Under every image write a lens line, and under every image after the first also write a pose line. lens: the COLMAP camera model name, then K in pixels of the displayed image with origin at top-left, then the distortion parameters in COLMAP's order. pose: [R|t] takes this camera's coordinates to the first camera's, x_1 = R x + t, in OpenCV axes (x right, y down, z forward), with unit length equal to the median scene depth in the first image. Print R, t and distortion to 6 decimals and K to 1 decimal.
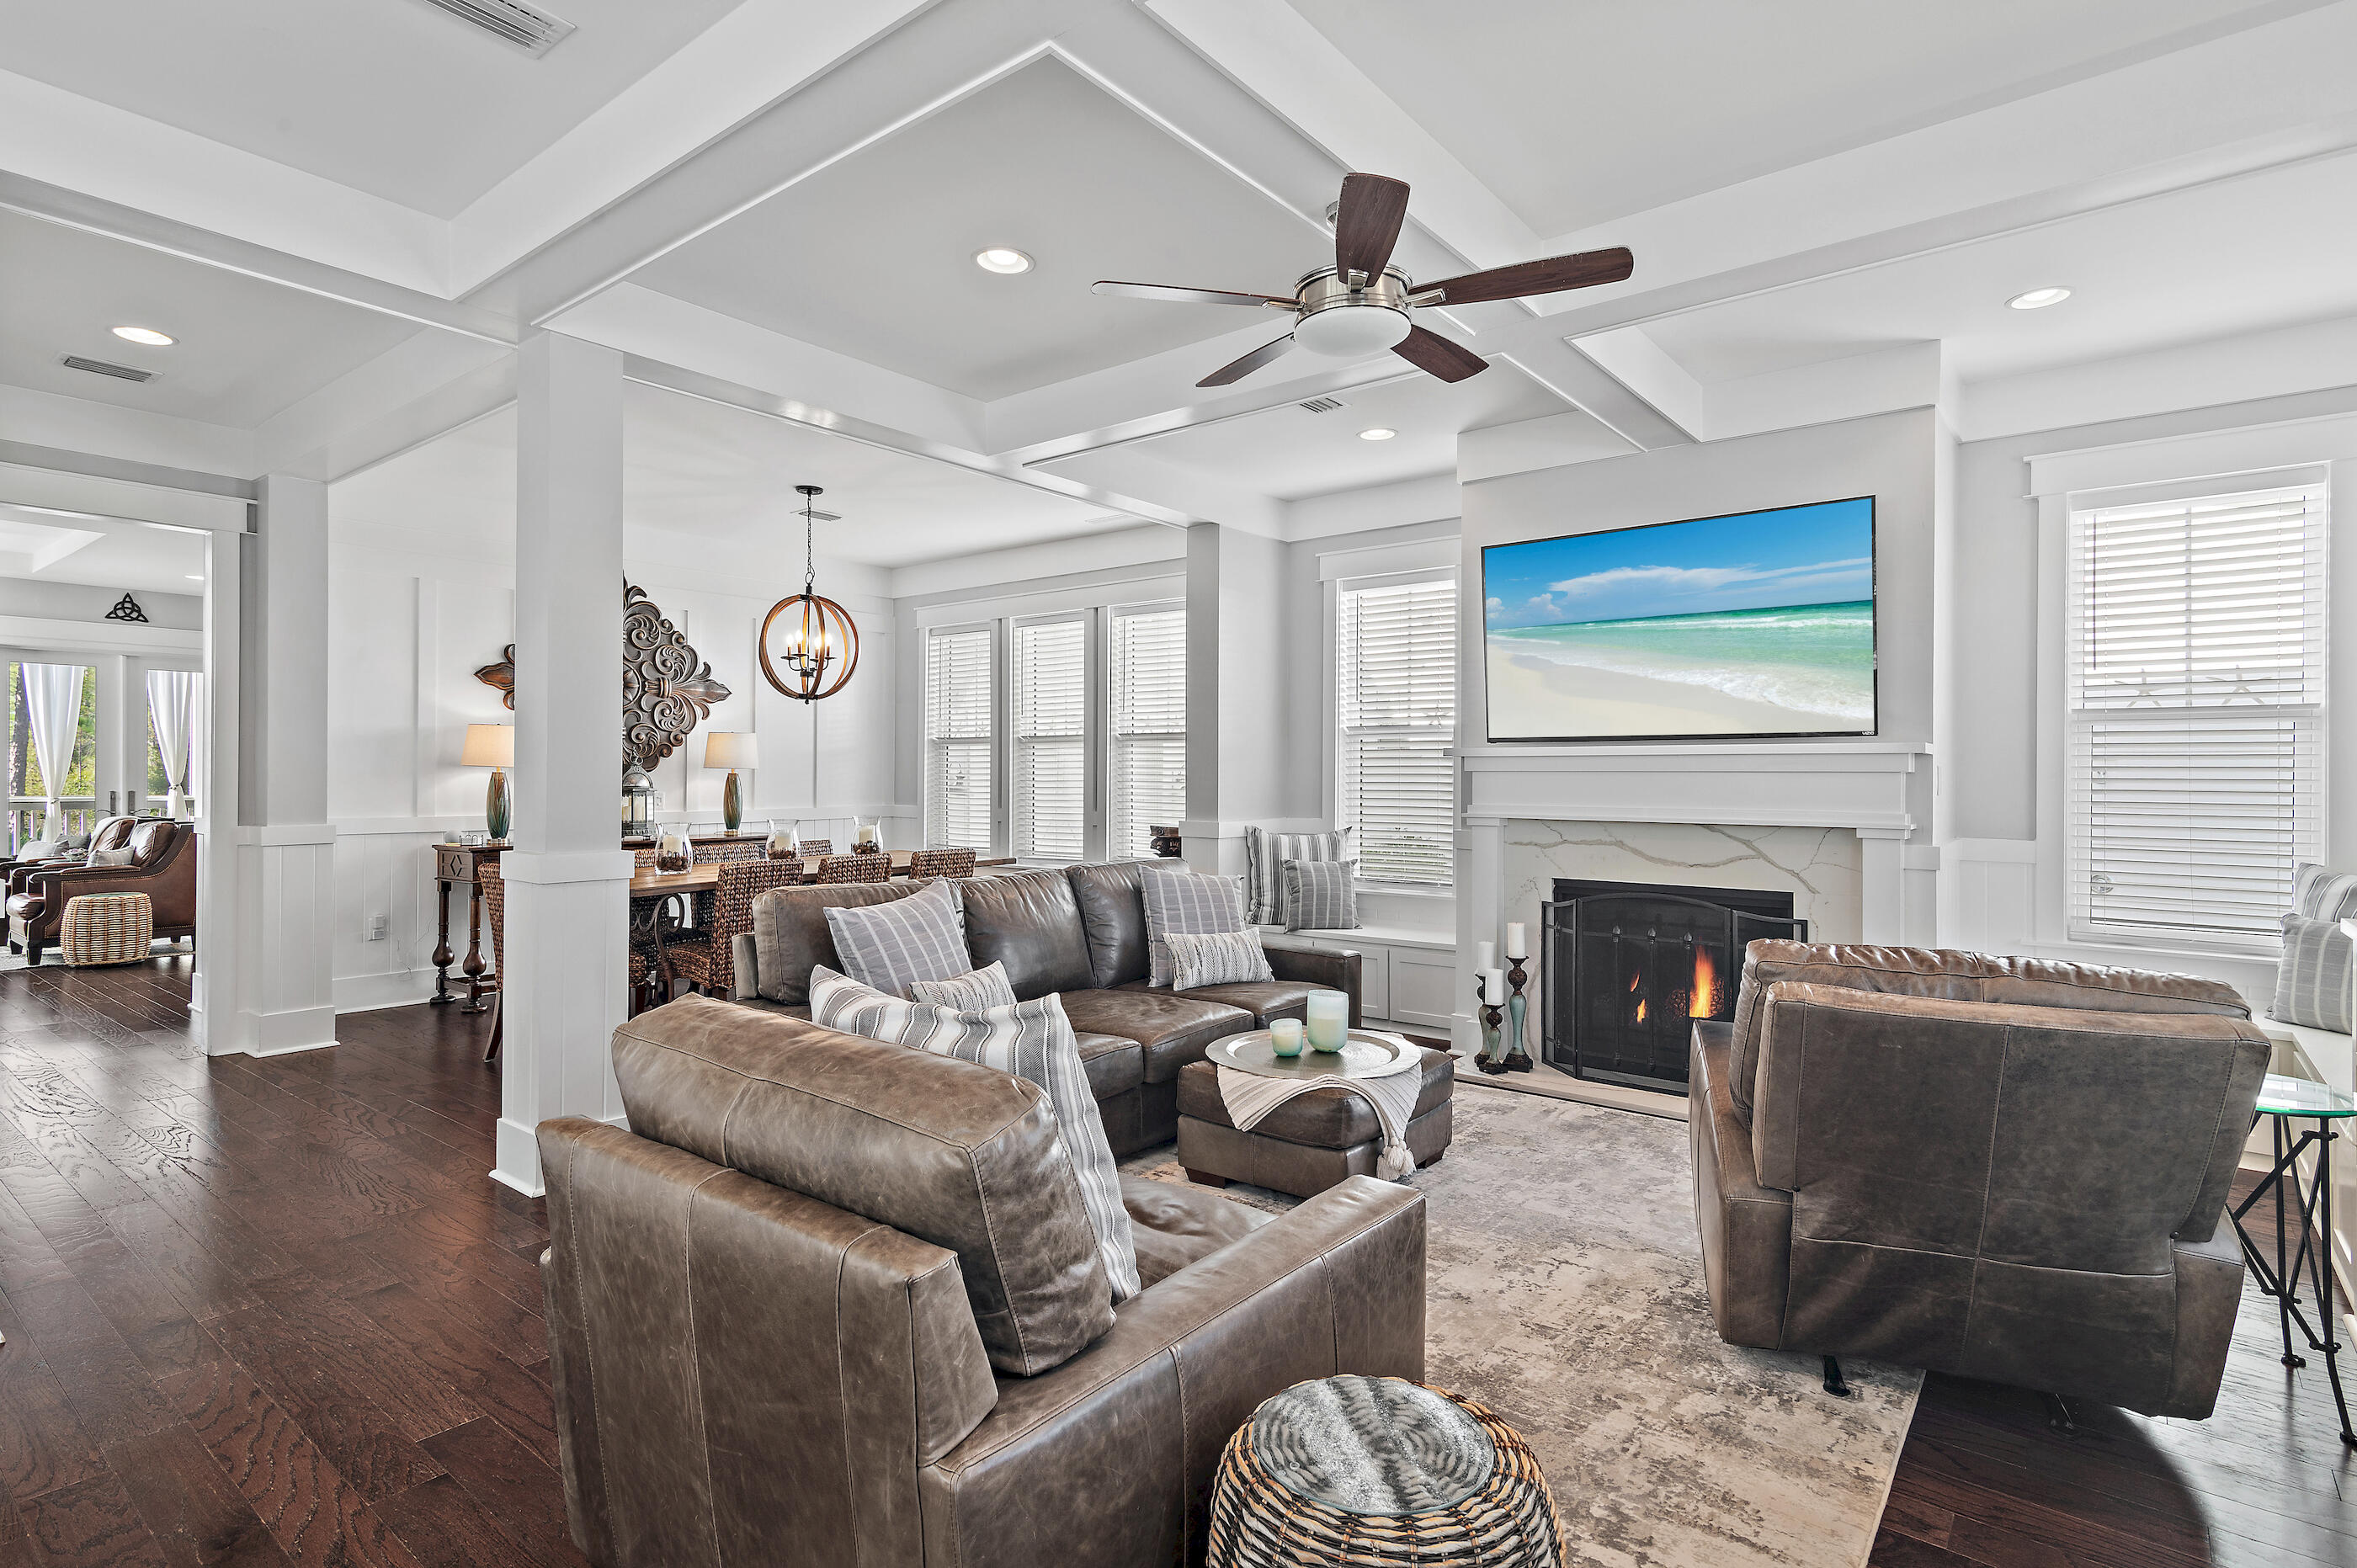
lens RADIAL K [[1175.1, 0, 1178.5], [0, 1175.1, 784.0], [0, 0, 1]] dist [0.002196, 0.000272]
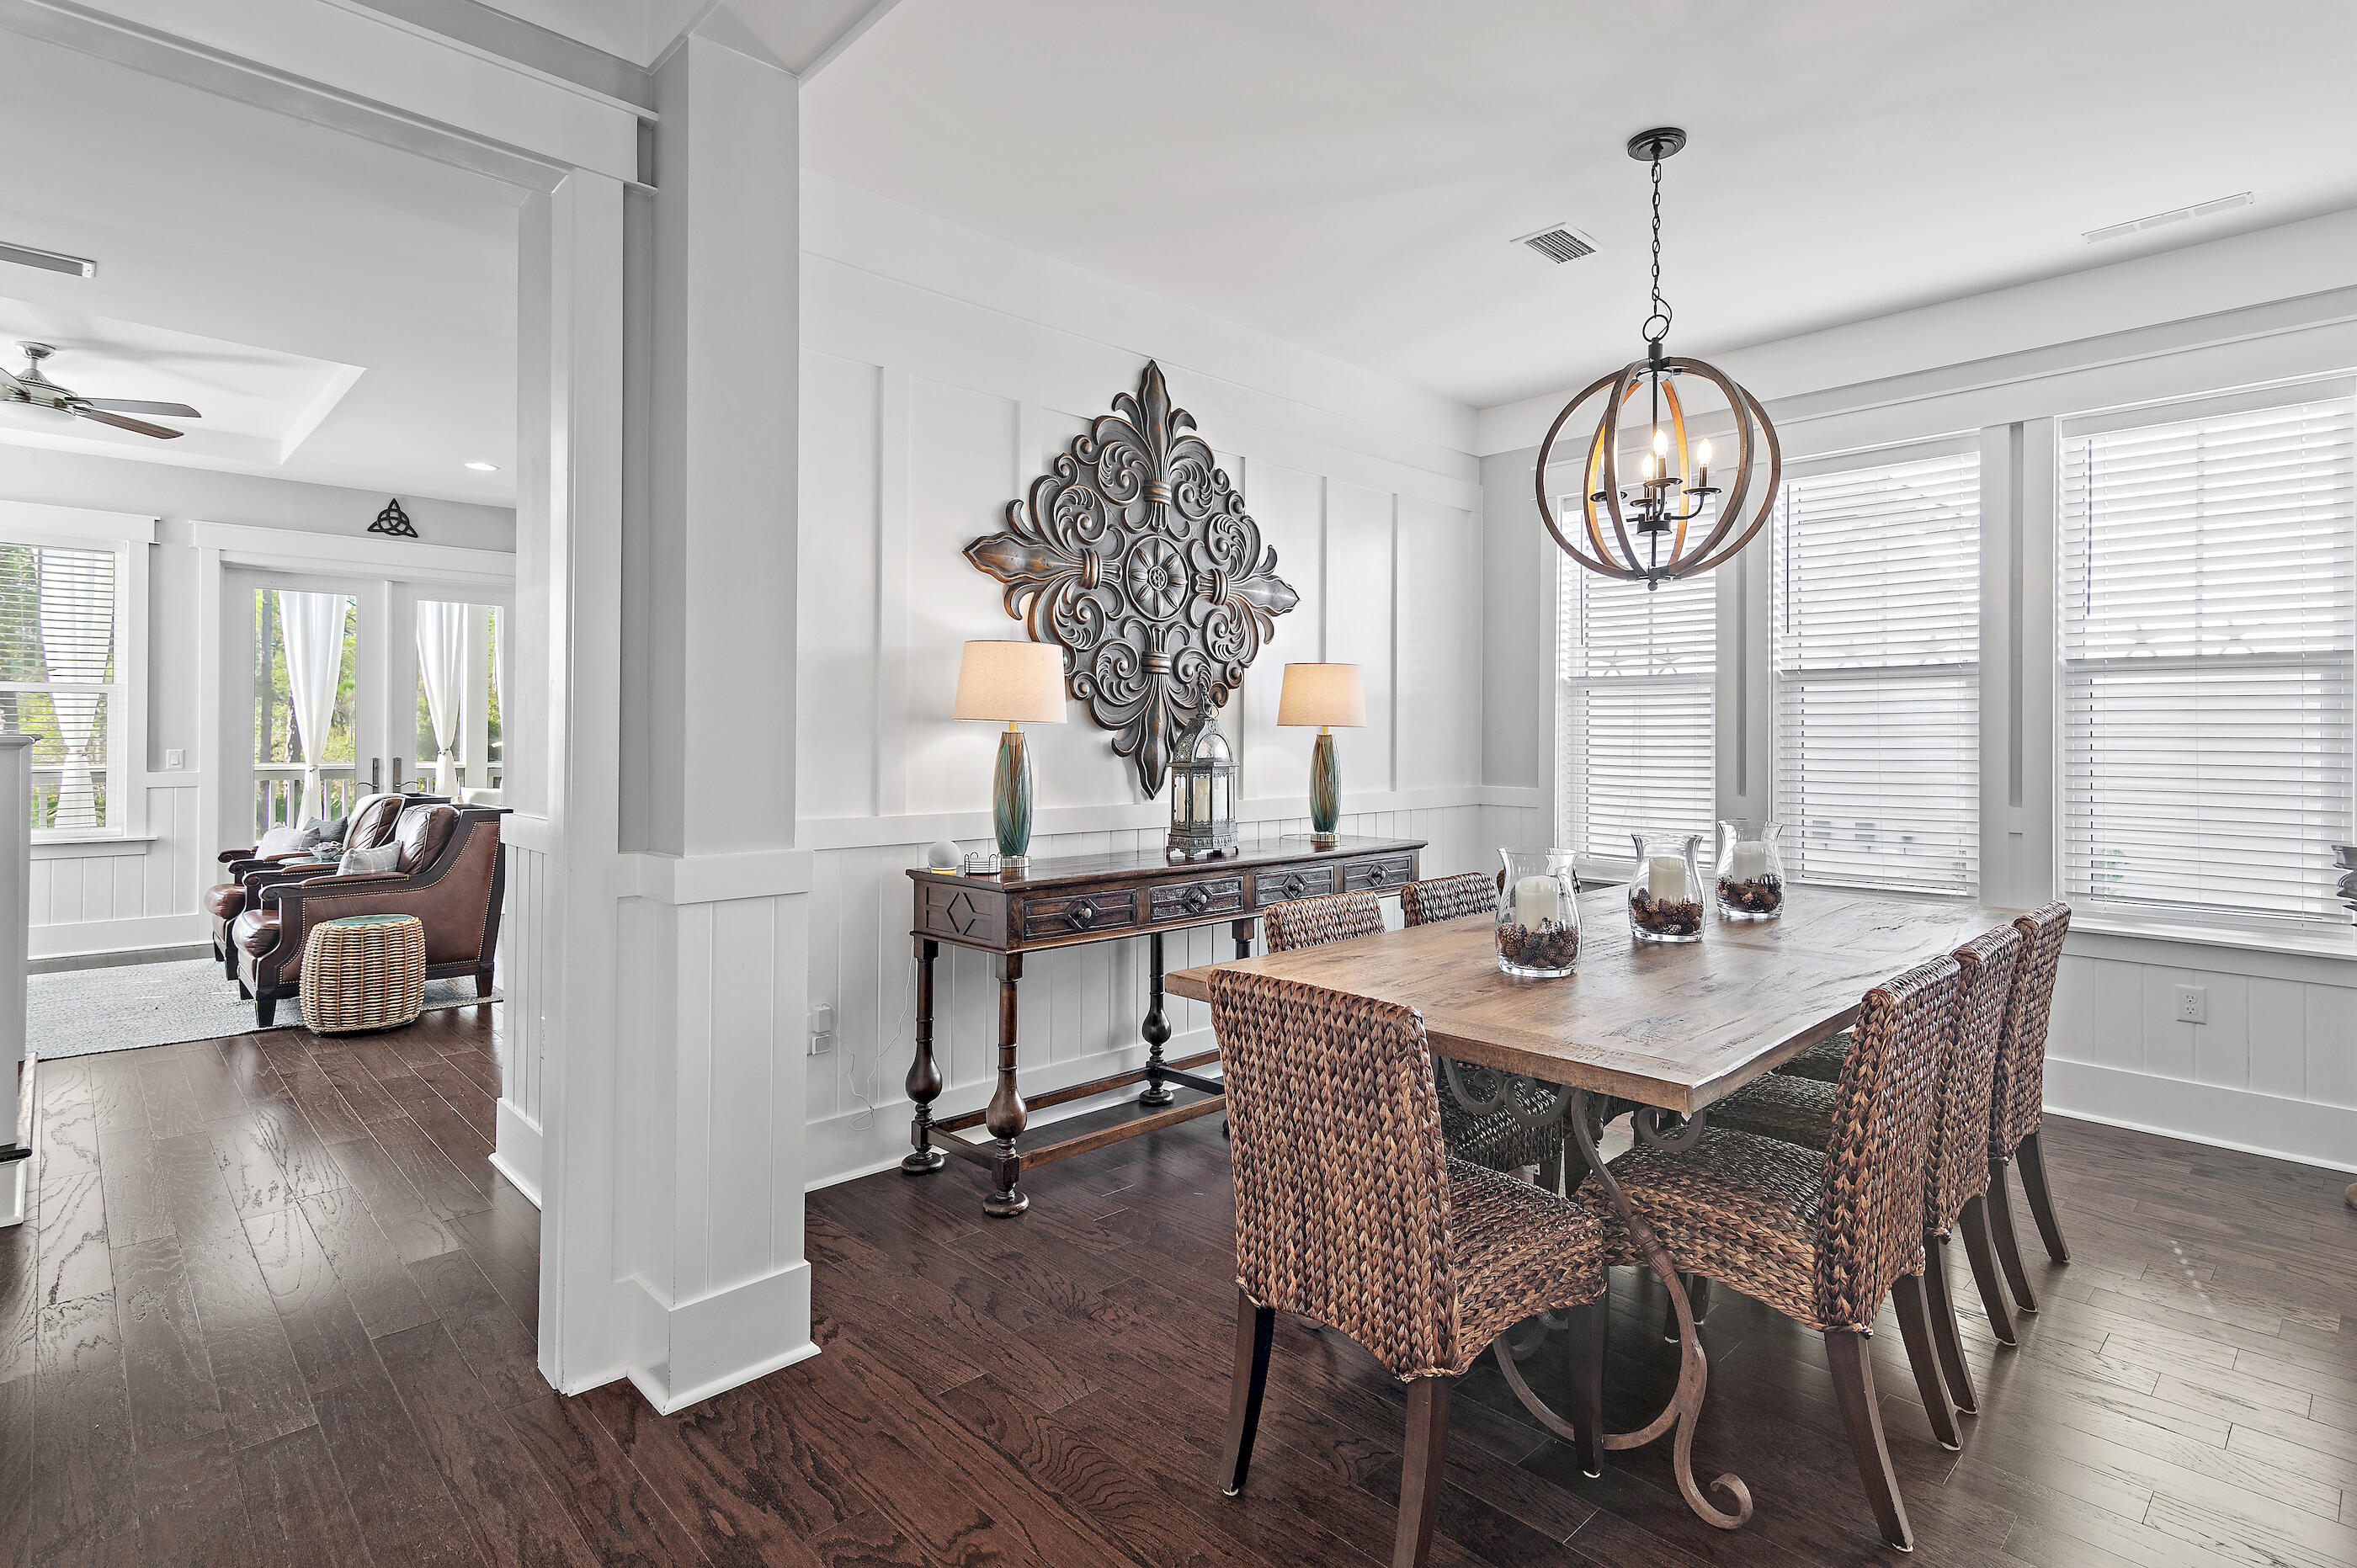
lens RADIAL K [[1208.4, 0, 1173.7], [0, 1208.4, 743.7], [0, 0, 1]] dist [0.022922, -0.018696]
pose [[0.987623, 0.002424, -0.156826, -0.359357], [-0.002947, 0.999991, -0.003103, -0.002751], [0.156817, 0.003527, 0.987621, 0.401948]]
